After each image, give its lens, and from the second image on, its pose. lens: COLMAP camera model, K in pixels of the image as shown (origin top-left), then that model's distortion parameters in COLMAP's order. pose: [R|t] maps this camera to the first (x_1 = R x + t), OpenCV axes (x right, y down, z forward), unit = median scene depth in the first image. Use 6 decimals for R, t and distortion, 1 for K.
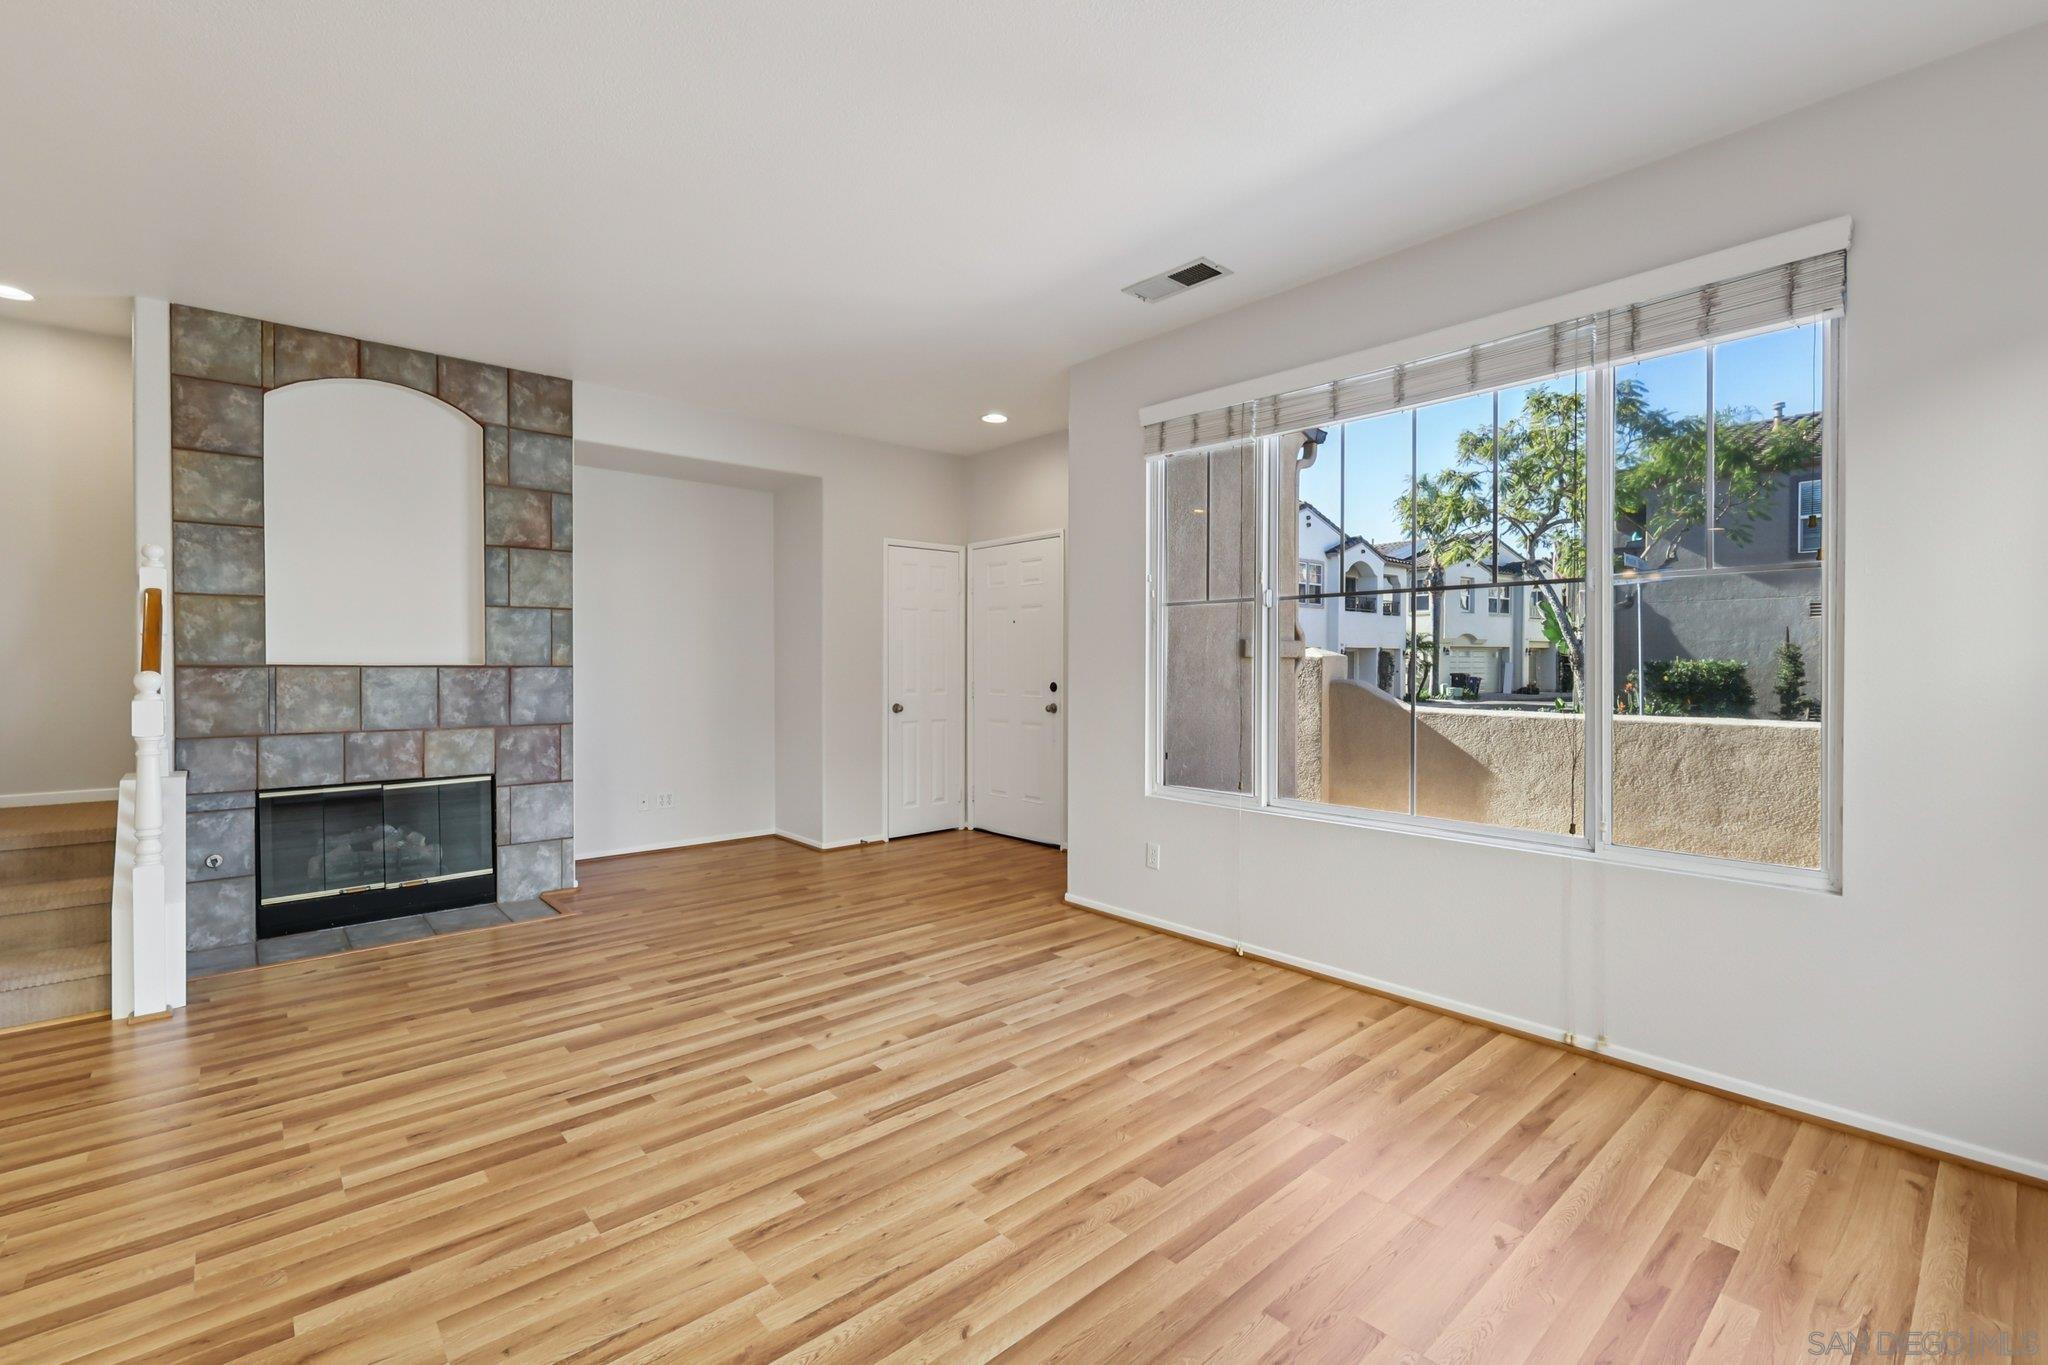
lens RADIAL K [[911.8, 0, 1028.2], [0, 911.8, 676.3], [0, 0, 1]] dist [0.019626, 0.000434]
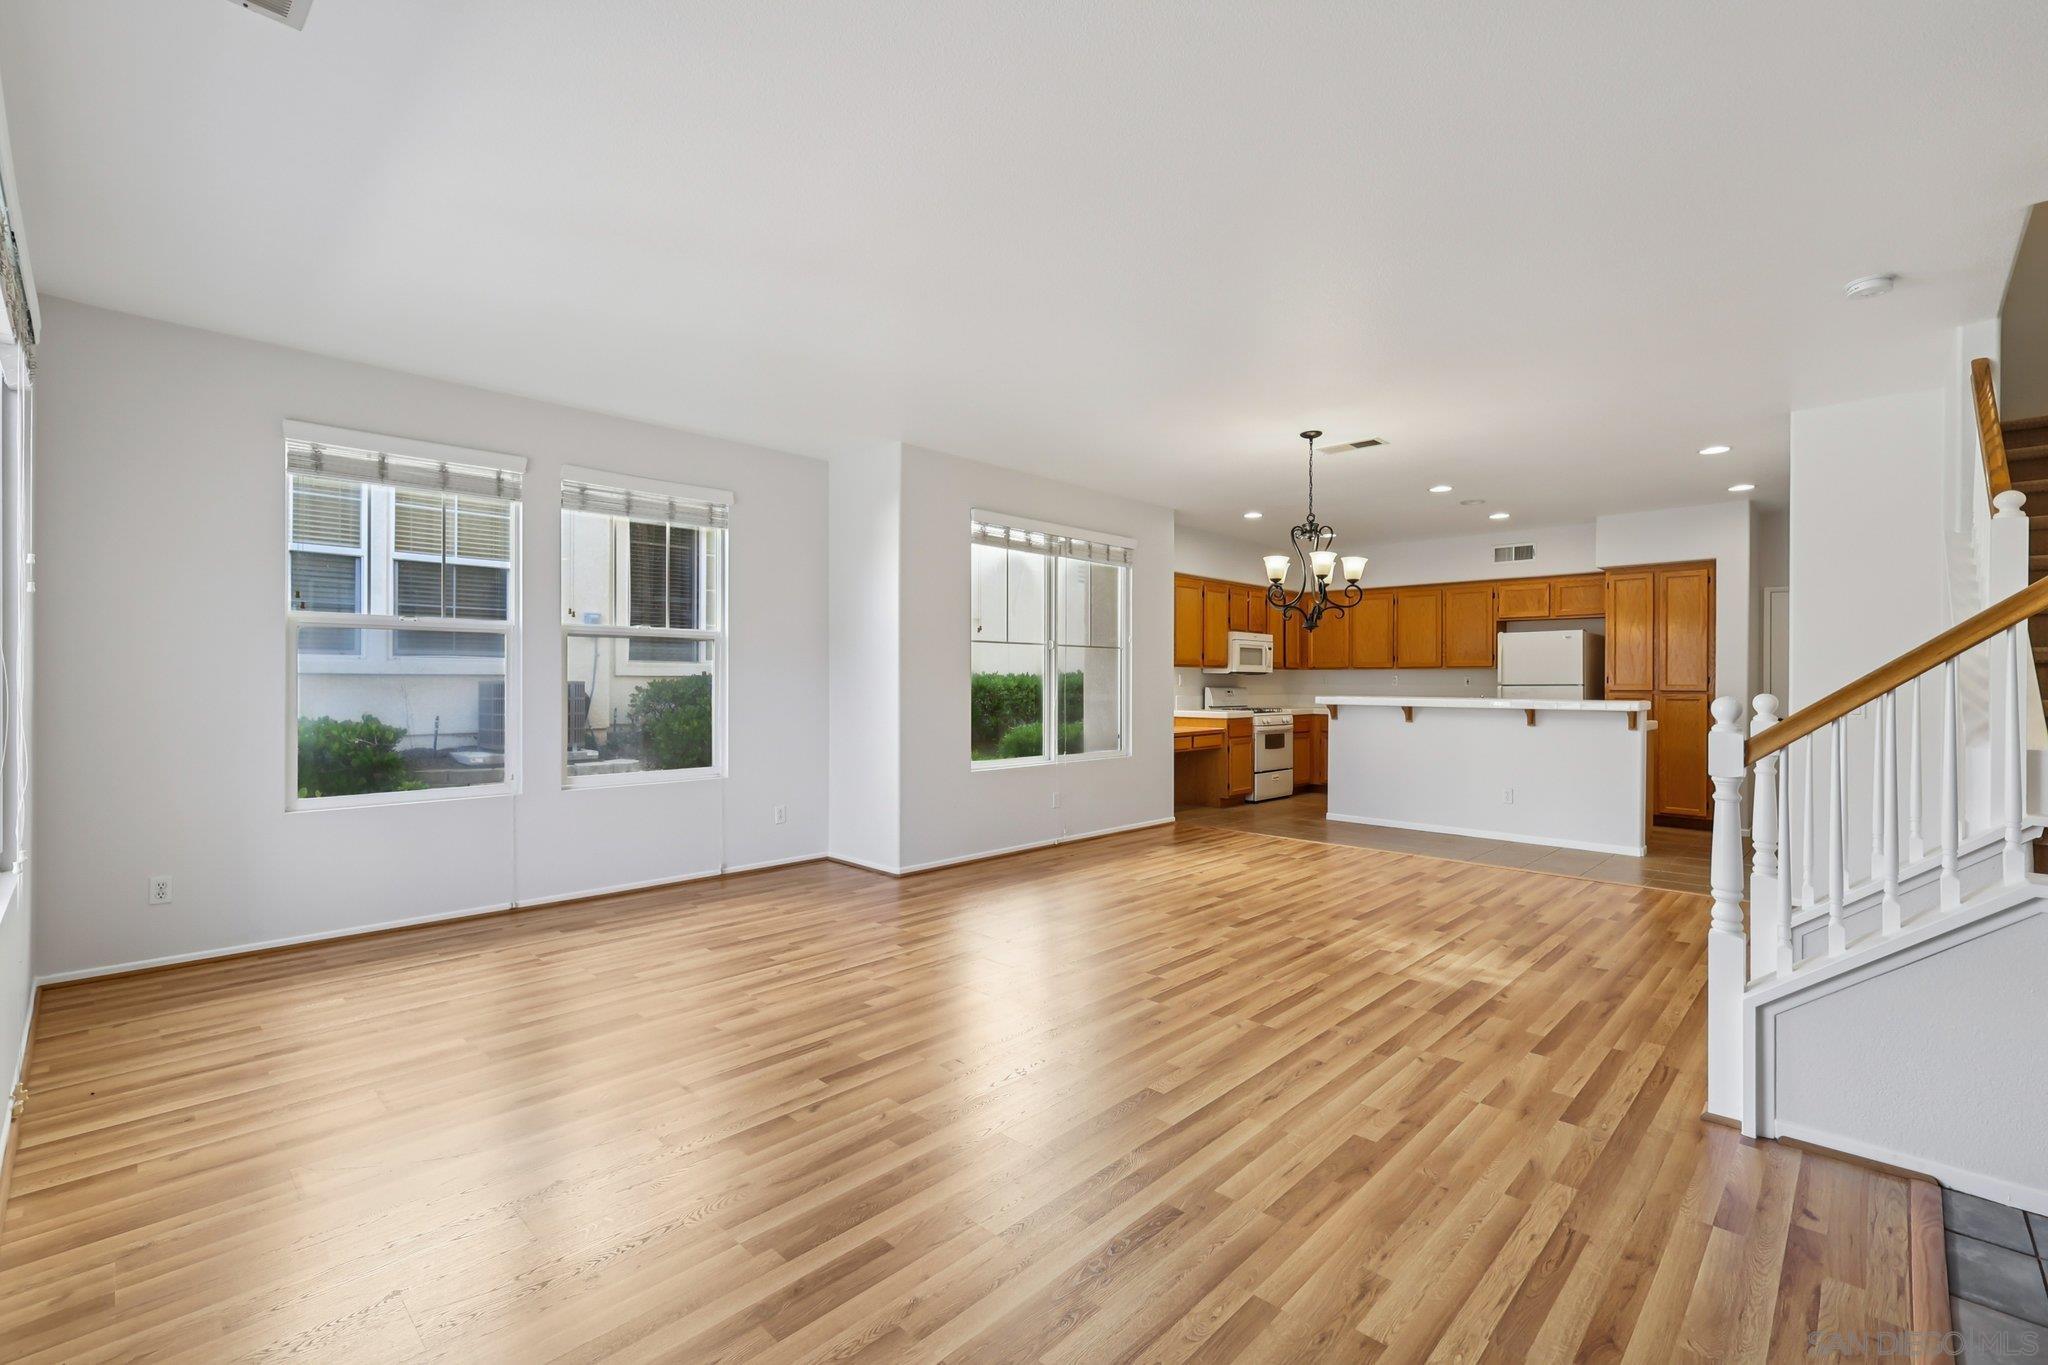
lens RADIAL K [[911.8, 0, 1015.8], [0, 911.8, 681.8], [0, 0, 1]] dist [0.019626, 0.000434]
pose [[-0.997916, -0.001857, -0.064501, -0.339862], [-0.002642, 0.999923, 0.012087, -0.029100], [0.064473, 0.012232, -0.997844, 2.208322]]
